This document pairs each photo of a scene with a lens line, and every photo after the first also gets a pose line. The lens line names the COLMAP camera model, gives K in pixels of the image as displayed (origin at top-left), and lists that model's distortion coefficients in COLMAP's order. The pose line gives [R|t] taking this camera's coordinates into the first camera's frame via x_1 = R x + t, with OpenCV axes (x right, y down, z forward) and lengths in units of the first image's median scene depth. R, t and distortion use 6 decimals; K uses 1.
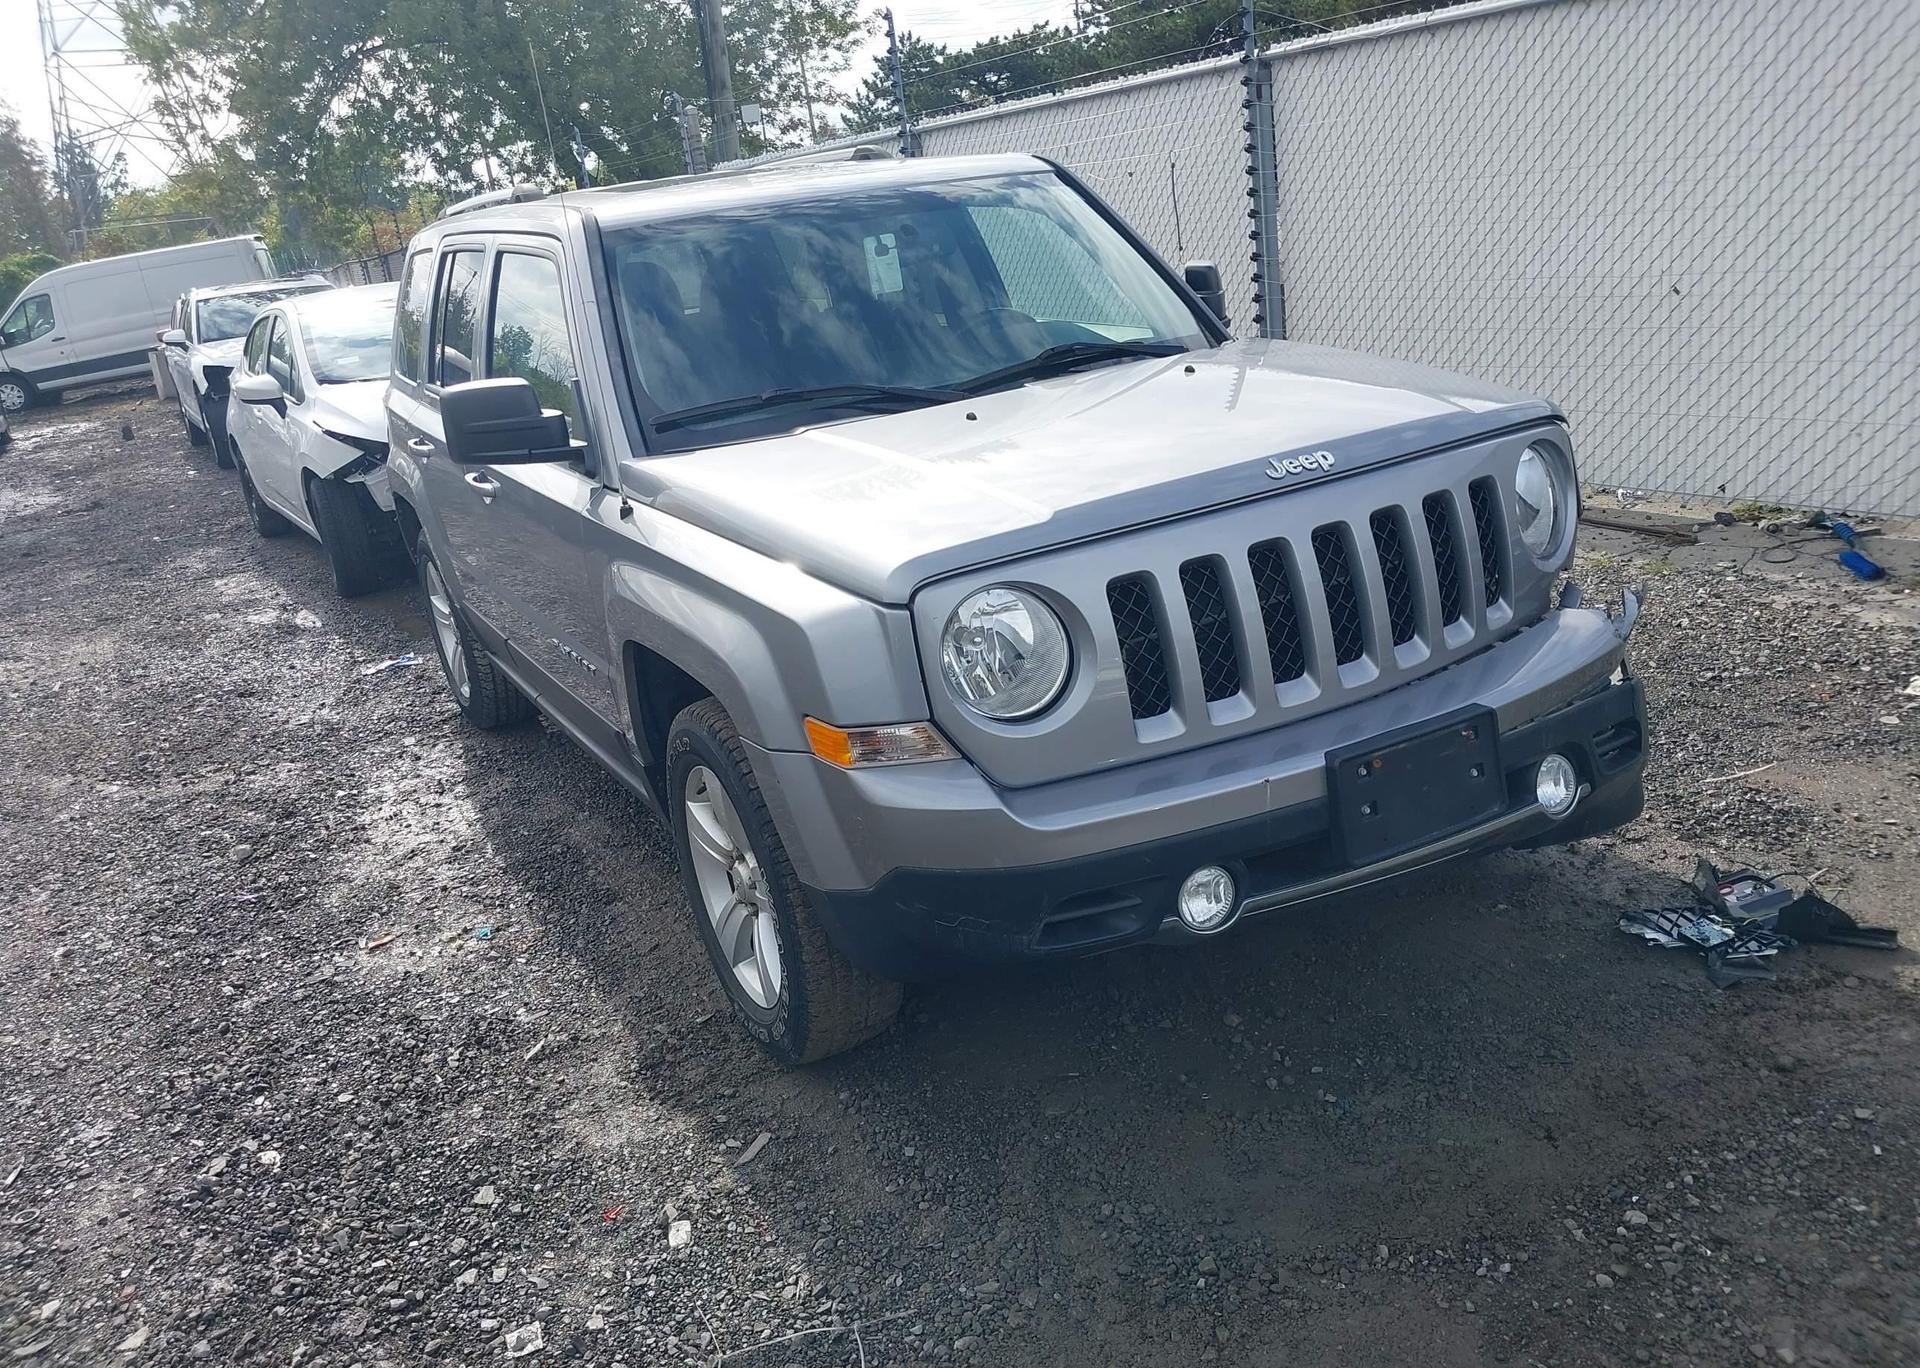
lens RADIAL K [[1549.8, 0, 960.0], [0, 1549.8, 684.0], [0, 0, 1]] dist [0.013595, -0.012421]
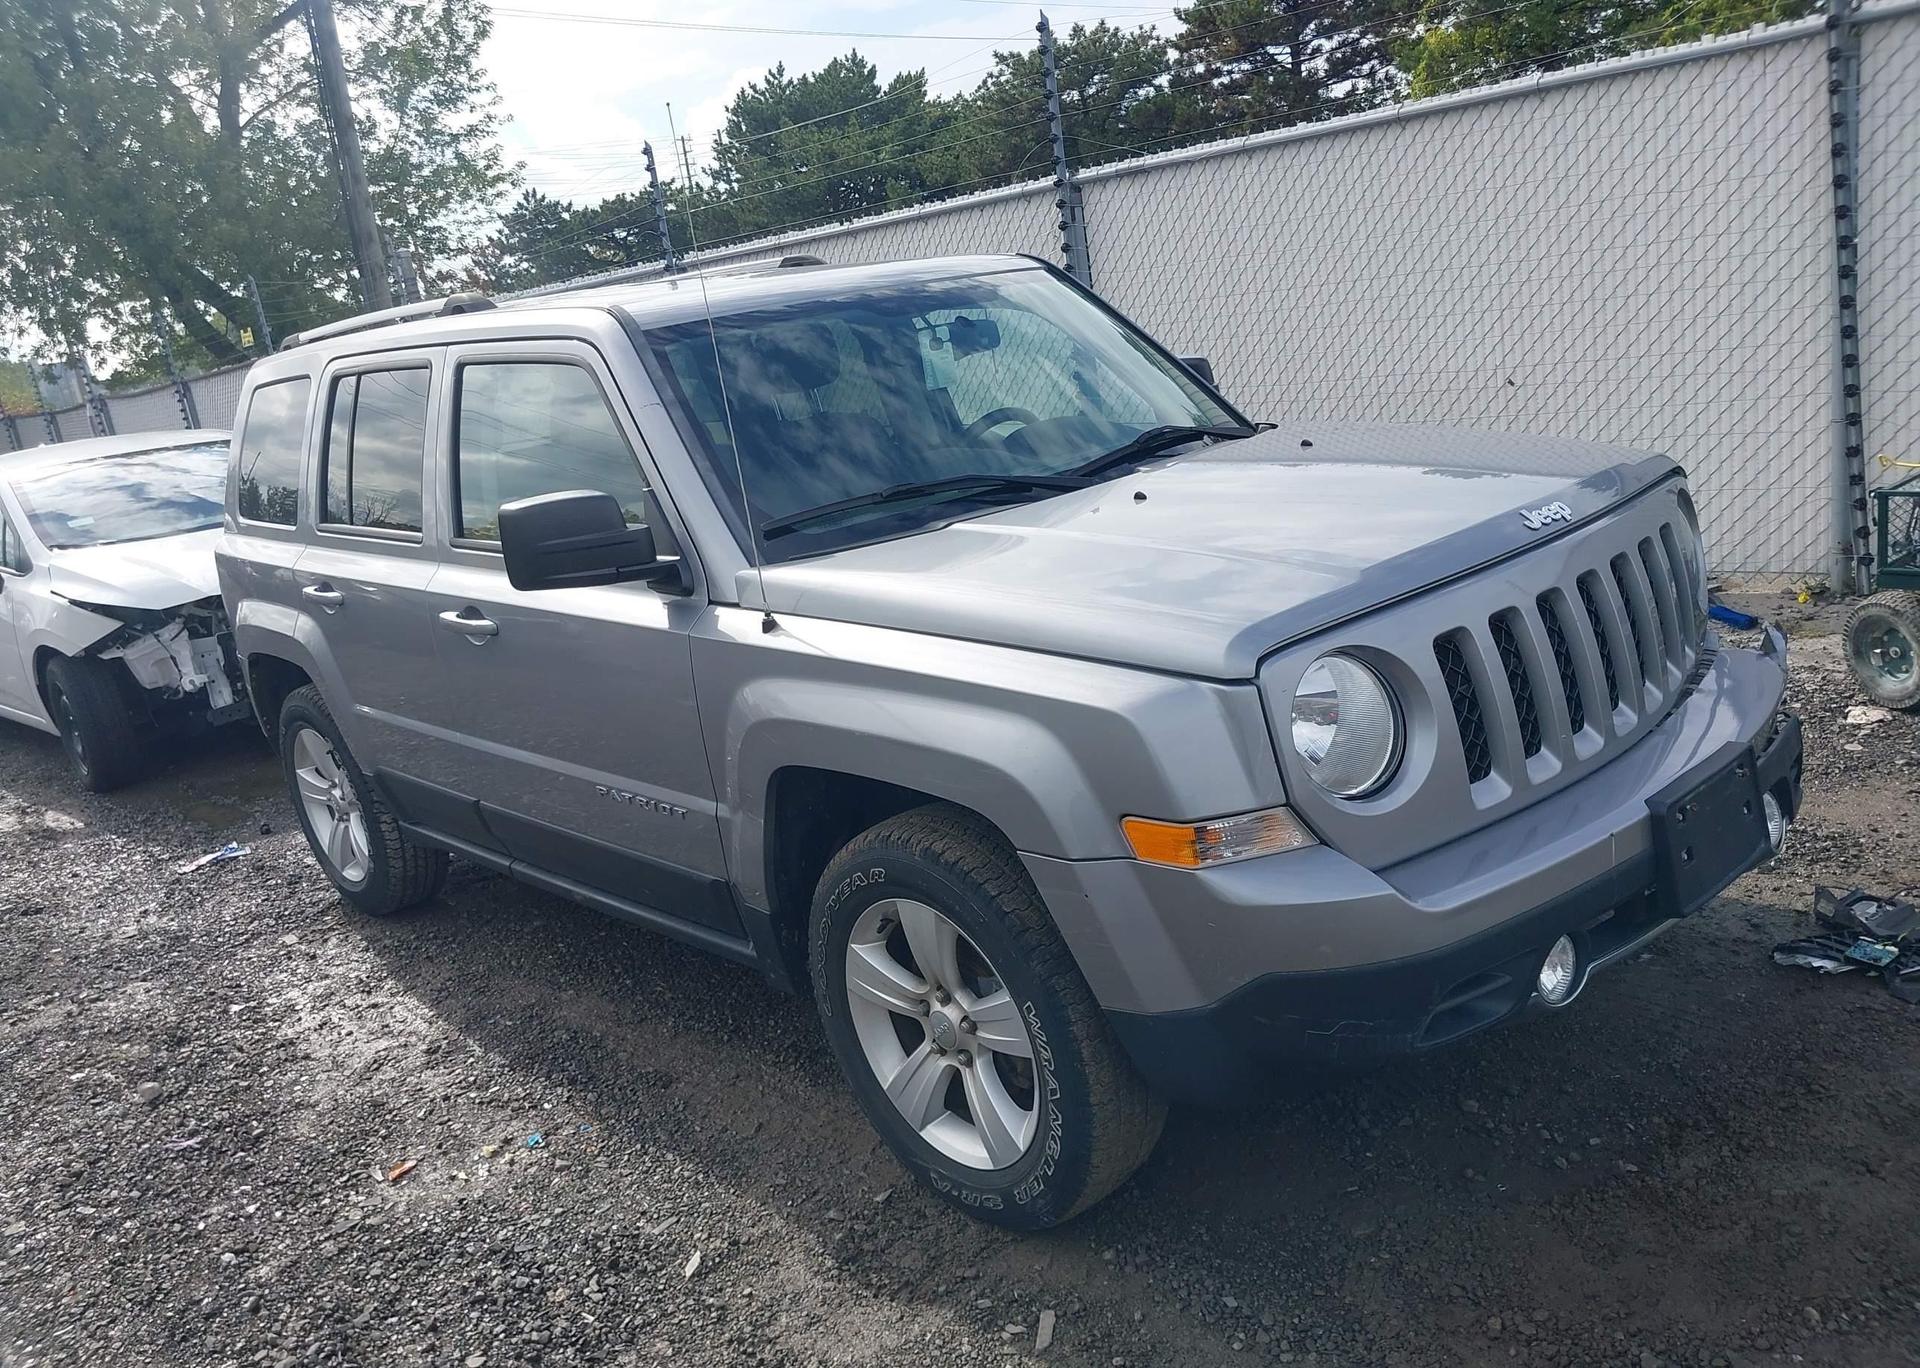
lens RADIAL K [[1549.8, 0, 960.0], [0, 1549.8, 684.0], [0, 0, 1]] dist [0.013595, -0.012421]
pose [[0.968277, -0.078492, 0.237232, -0.218313], [0.100196, 0.991678, -0.080842, 0.003848], [-0.228912, 0.102047, 0.968083, 0.081095]]
